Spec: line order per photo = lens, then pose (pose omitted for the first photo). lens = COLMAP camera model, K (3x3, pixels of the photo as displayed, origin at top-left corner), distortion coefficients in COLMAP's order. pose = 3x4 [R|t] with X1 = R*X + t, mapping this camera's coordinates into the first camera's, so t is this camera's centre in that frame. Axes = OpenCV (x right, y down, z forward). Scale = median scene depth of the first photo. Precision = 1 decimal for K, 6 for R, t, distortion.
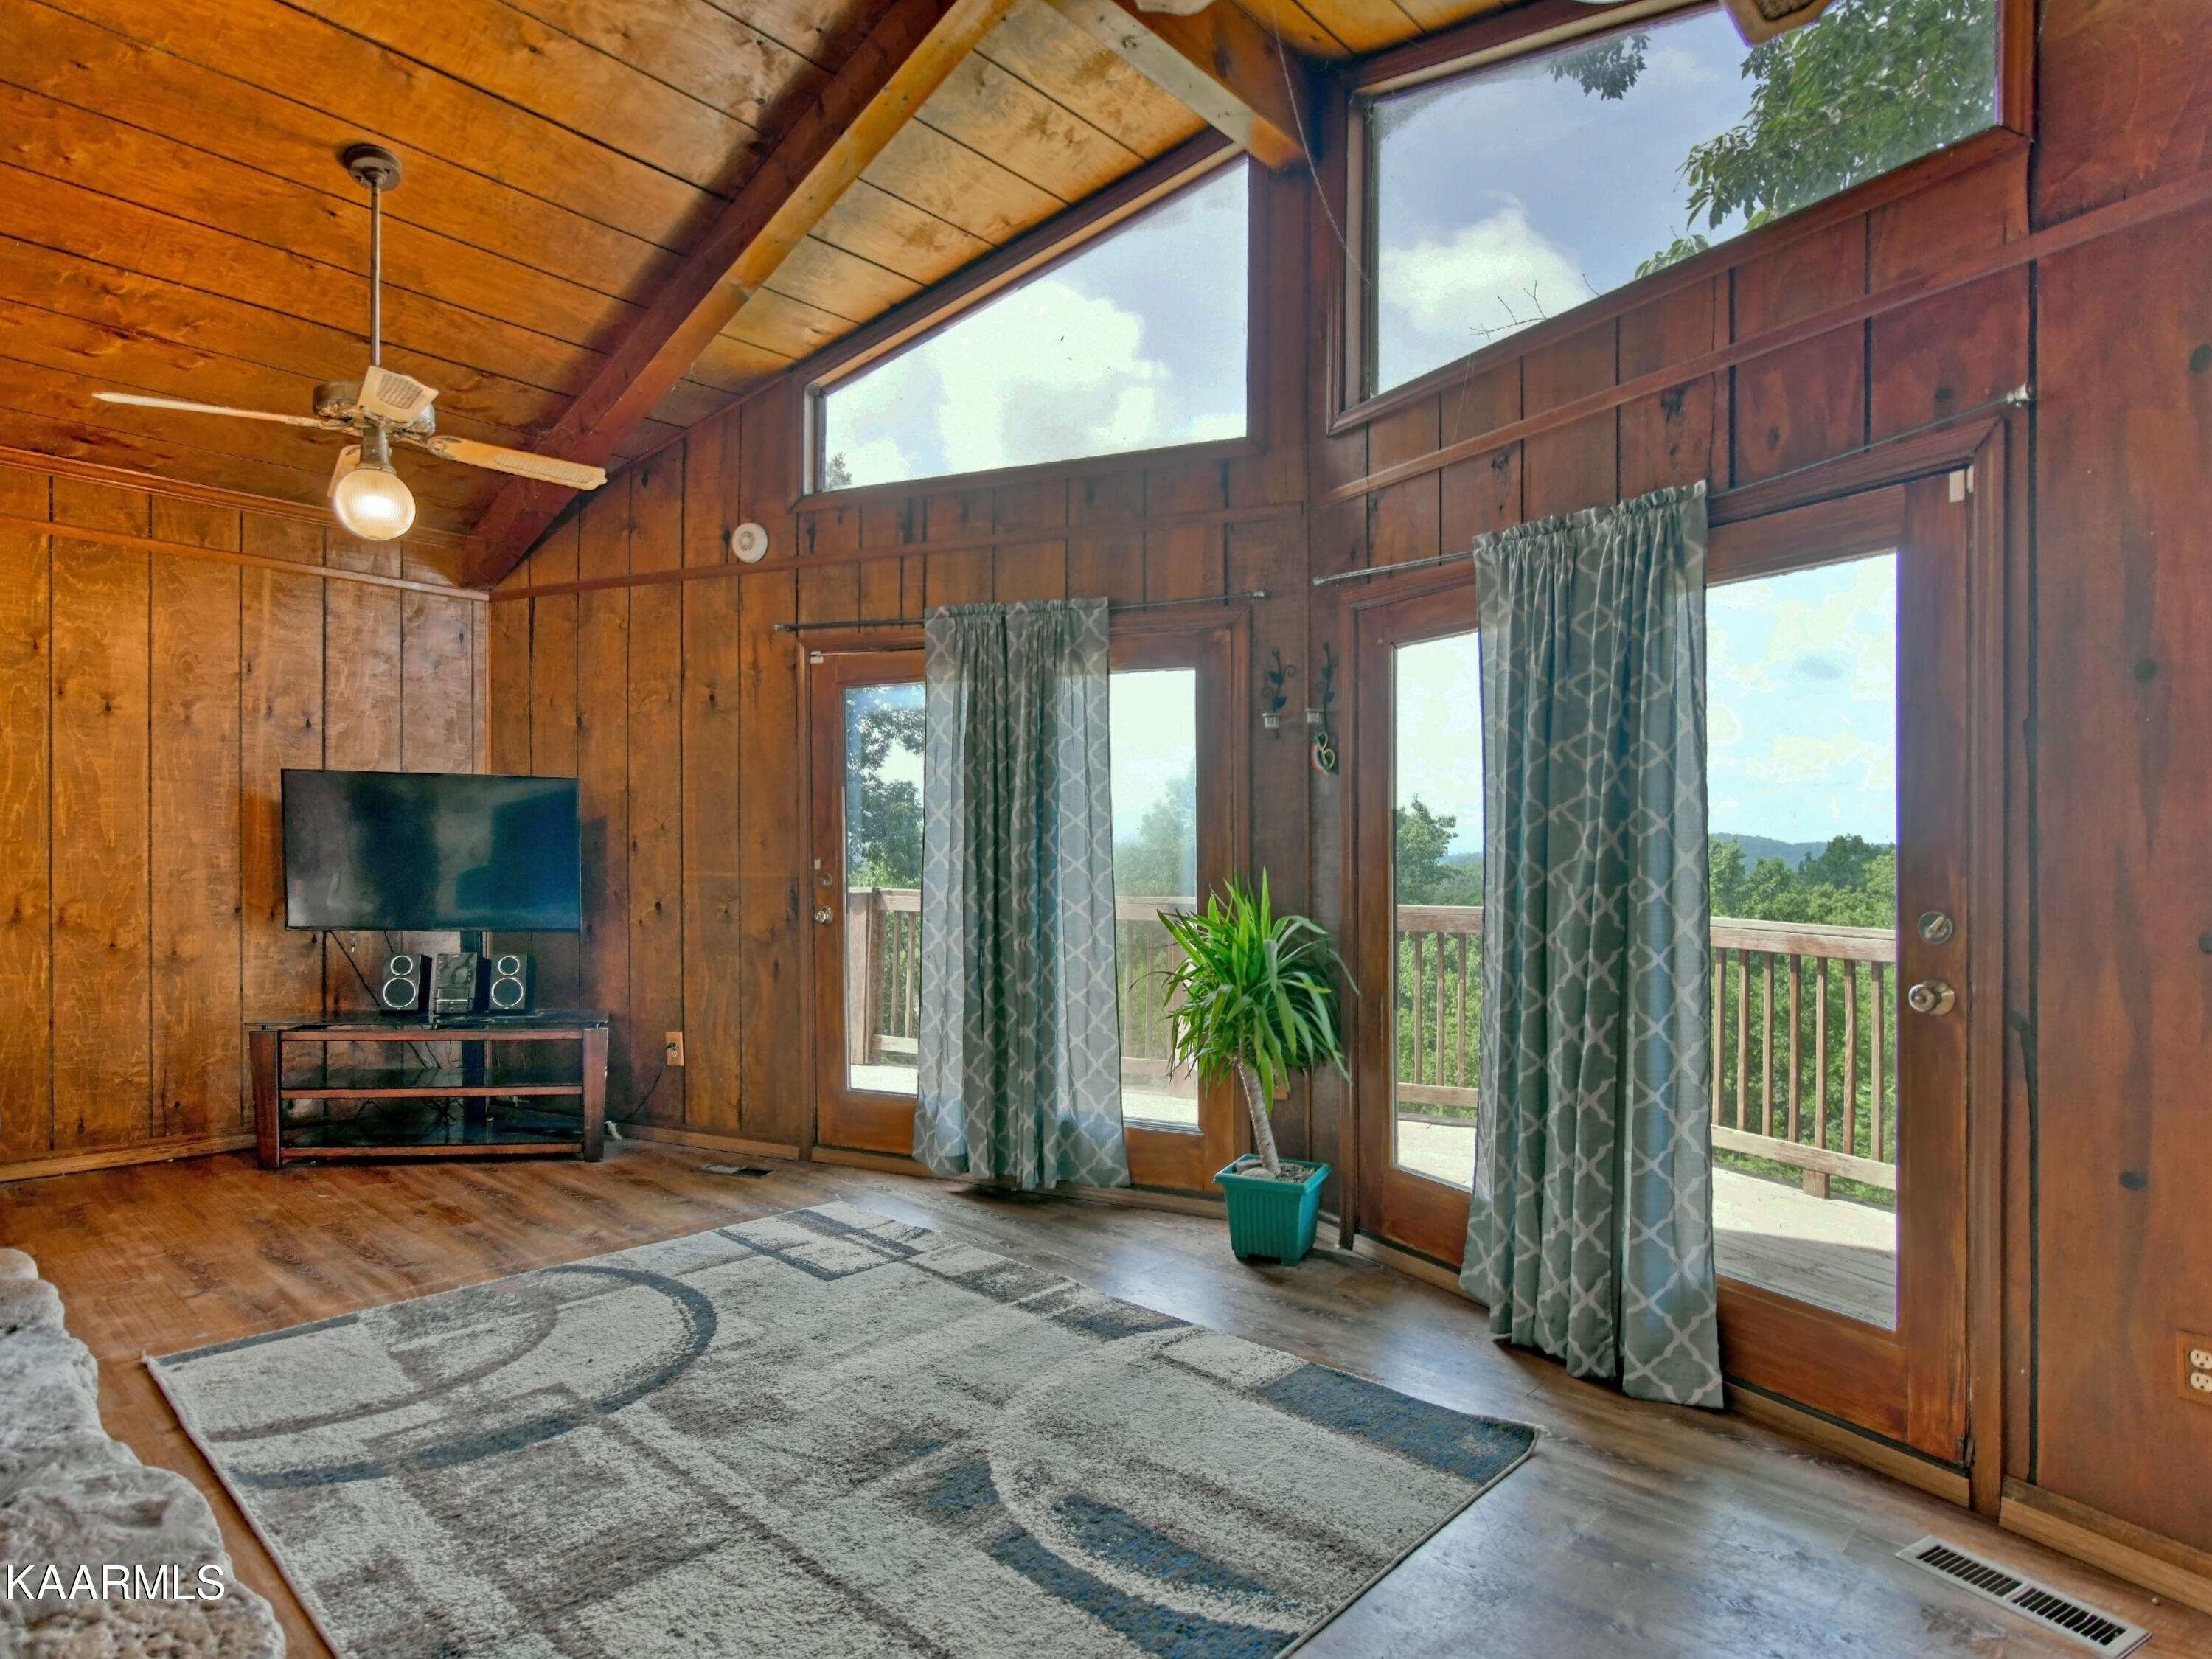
lens RADIAL K [[1255.4, 0, 1104.6], [0, 1255.4, 887.7], [0, 0, 1]] dist [-0.017296, -0.001760]
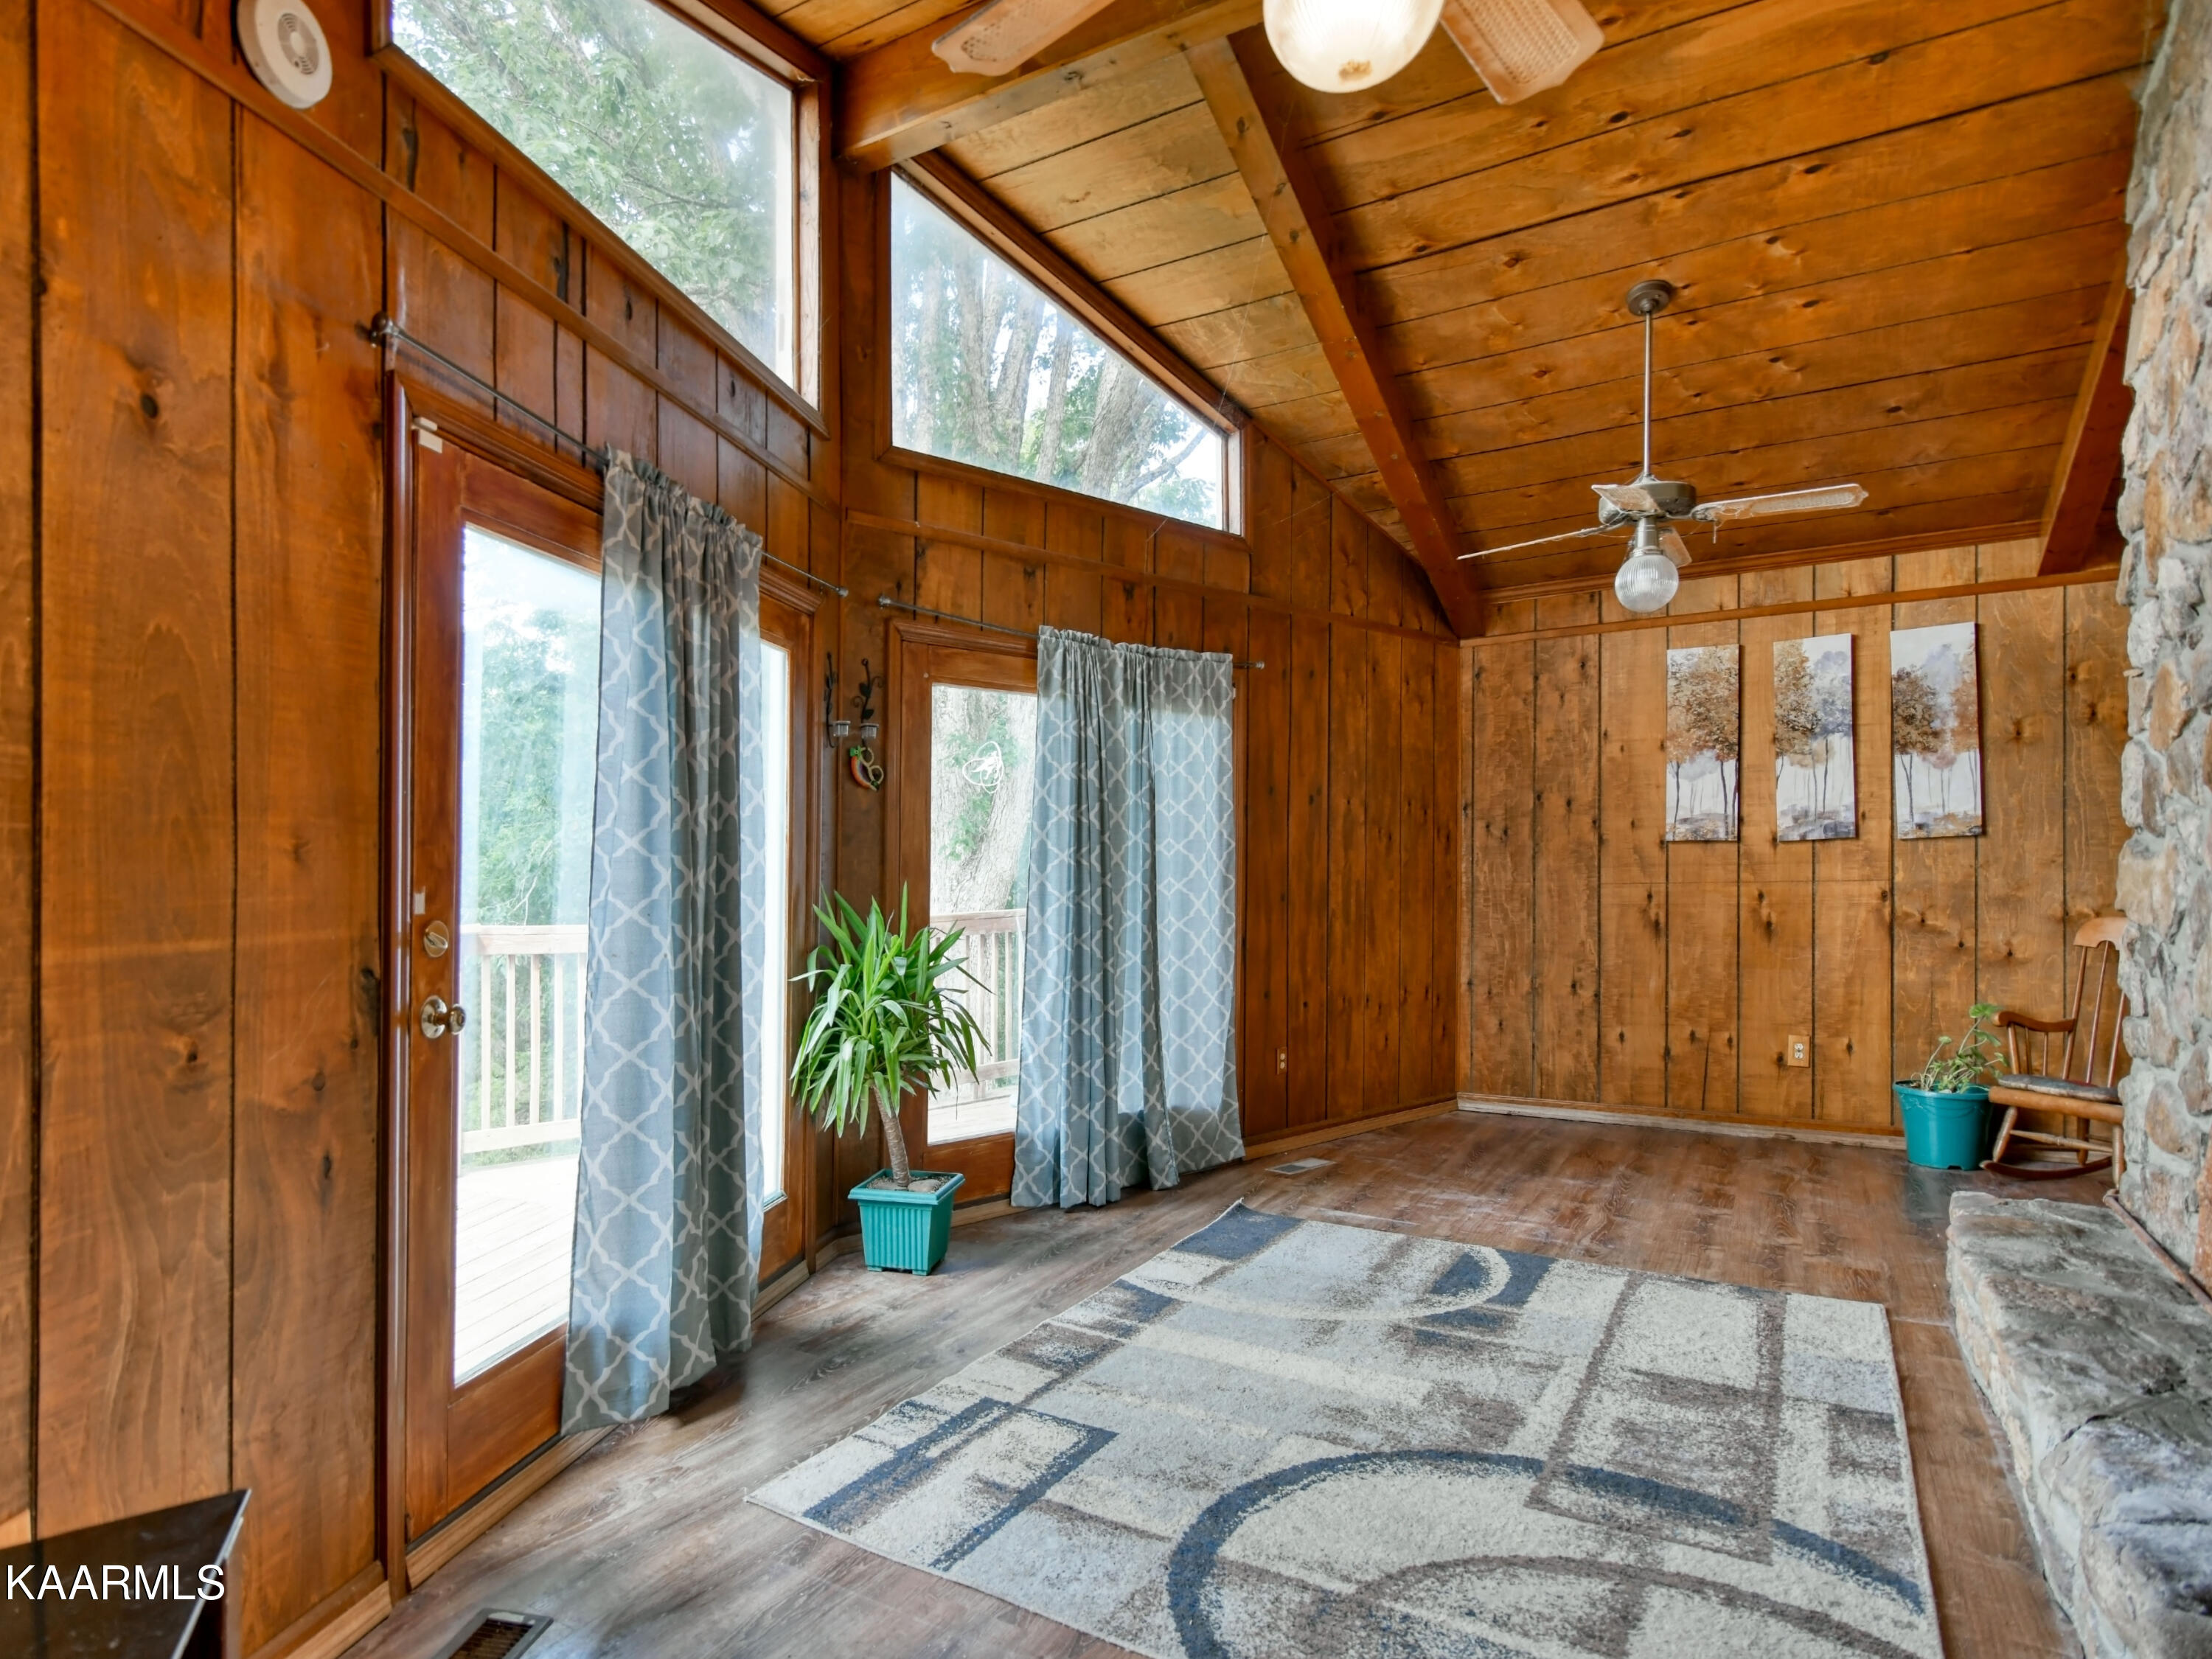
lens RADIAL K [[1209.2, 0, 1108.2], [0, 1209.2, 863.7], [0, 0, 1]] dist [-0.019094, 0.001199]
pose [[-0.212050, -0.003899, 0.977251, -1.087565], [0.029704, 0.999504, 0.010434, -0.045894], [-0.976807, 0.031241, -0.211829, 1.340616]]
